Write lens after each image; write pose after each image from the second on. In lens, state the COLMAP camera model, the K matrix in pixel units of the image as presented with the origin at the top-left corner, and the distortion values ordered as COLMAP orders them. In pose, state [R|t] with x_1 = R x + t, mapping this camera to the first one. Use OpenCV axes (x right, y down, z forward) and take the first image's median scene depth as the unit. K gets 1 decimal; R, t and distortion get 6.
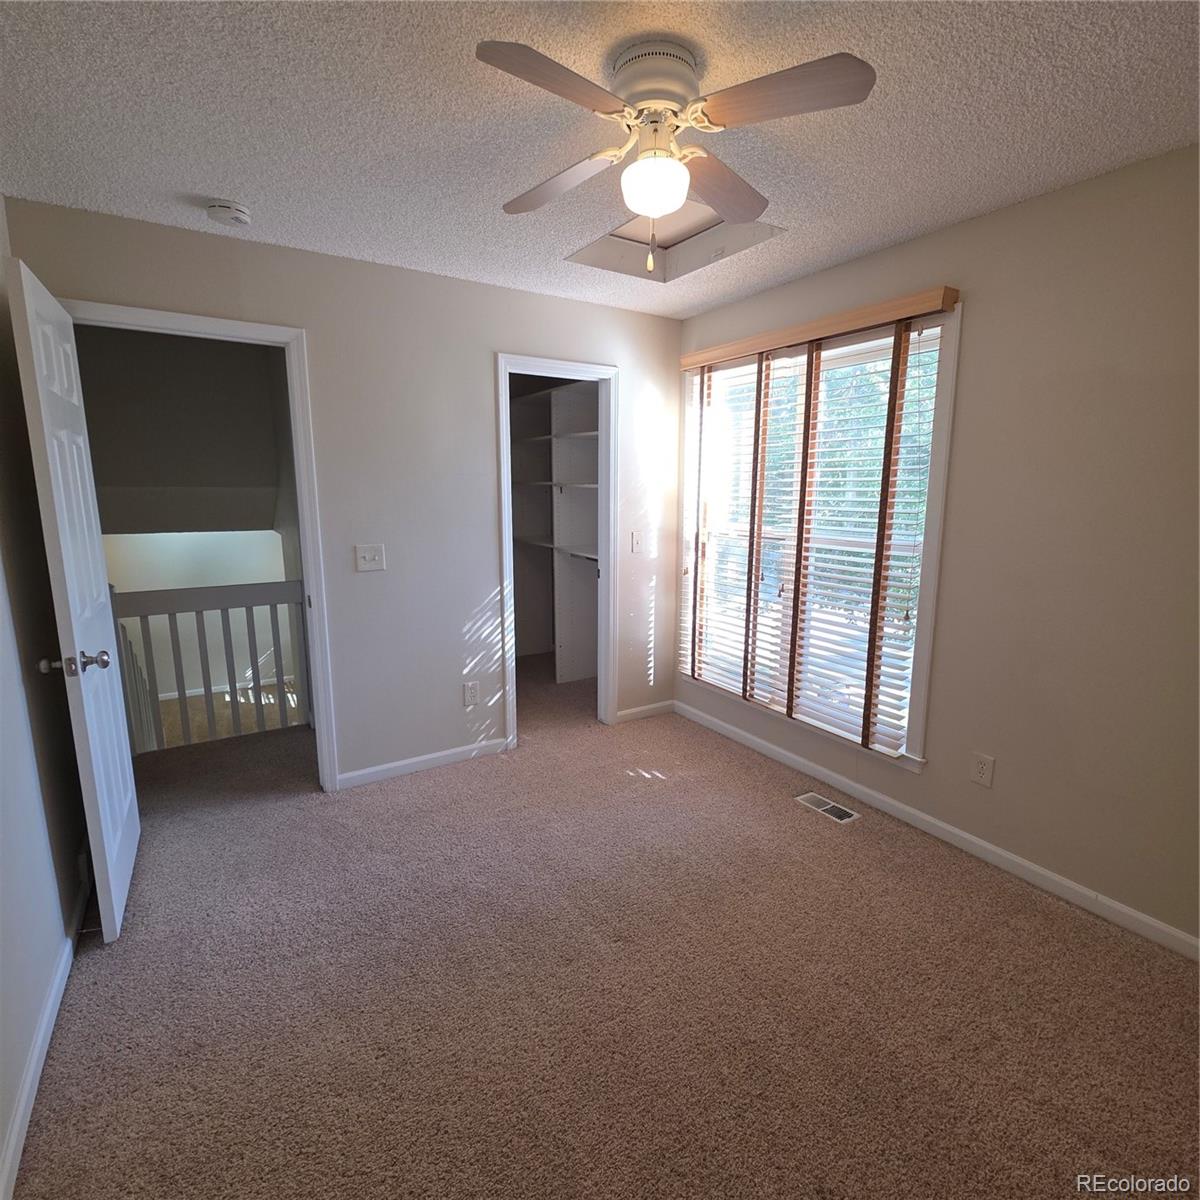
lens RADIAL K [[636.8, 0, 599.8], [0, 636.8, 596.8], [0, 0, 1]] dist [0.019660, -0.002548]
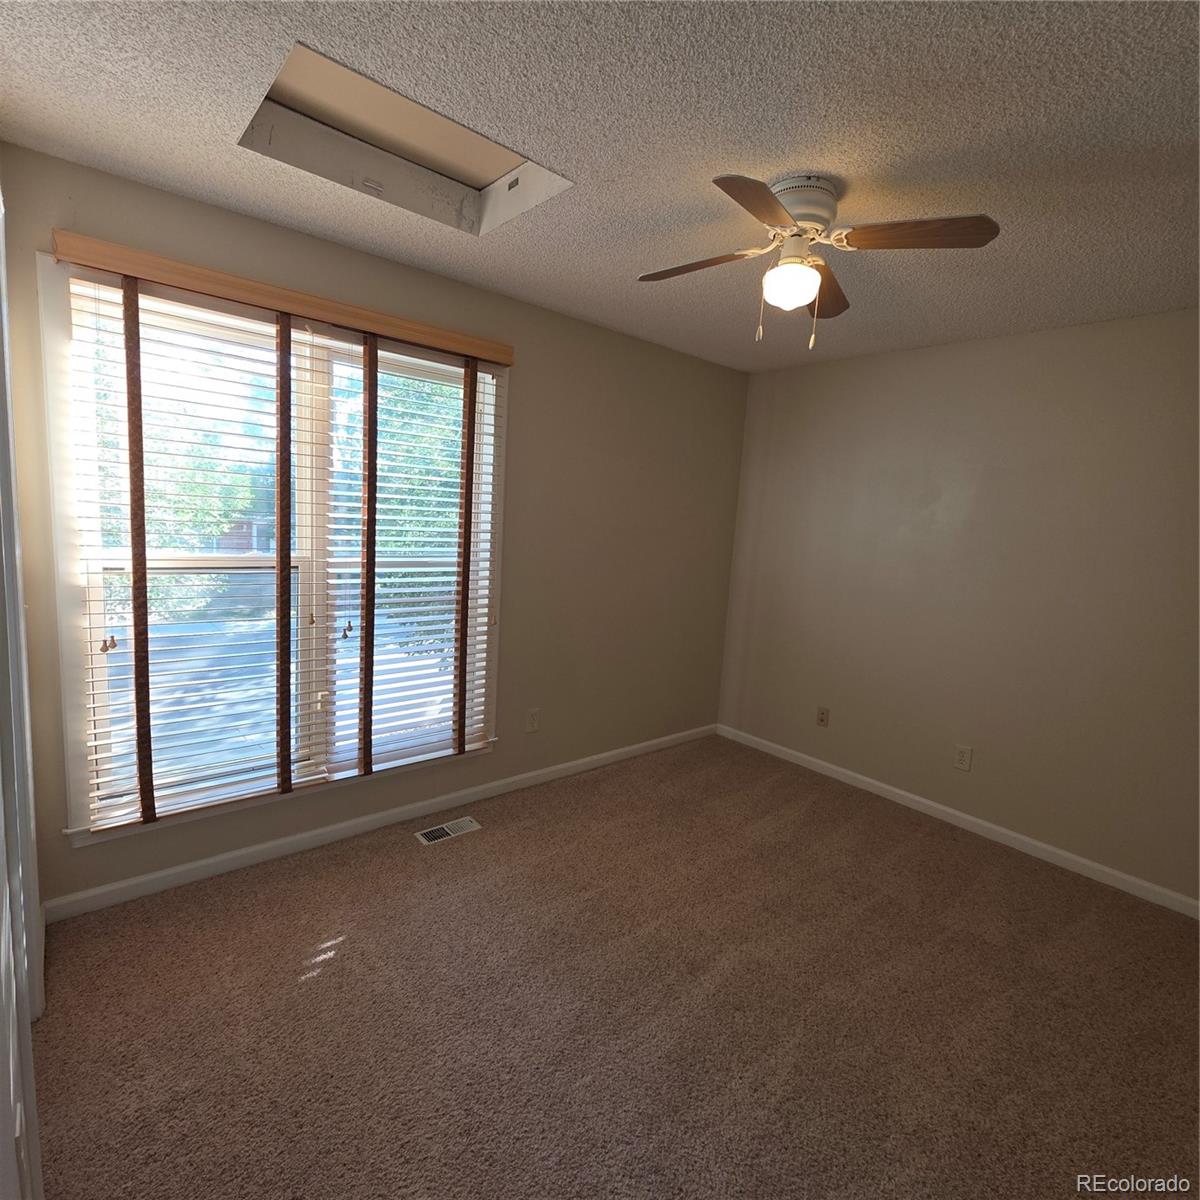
lens RADIAL K [[636.8, 0, 599.0], [0, 636.8, 603.5], [0, 0, 1]] dist [0.019660, -0.002548]
pose [[-0.146657, -0.148194, 0.978024, -0.580128], [0.112636, 0.979782, 0.165351, -0.148527], [-0.982754, 0.134411, -0.127000, 0.829791]]
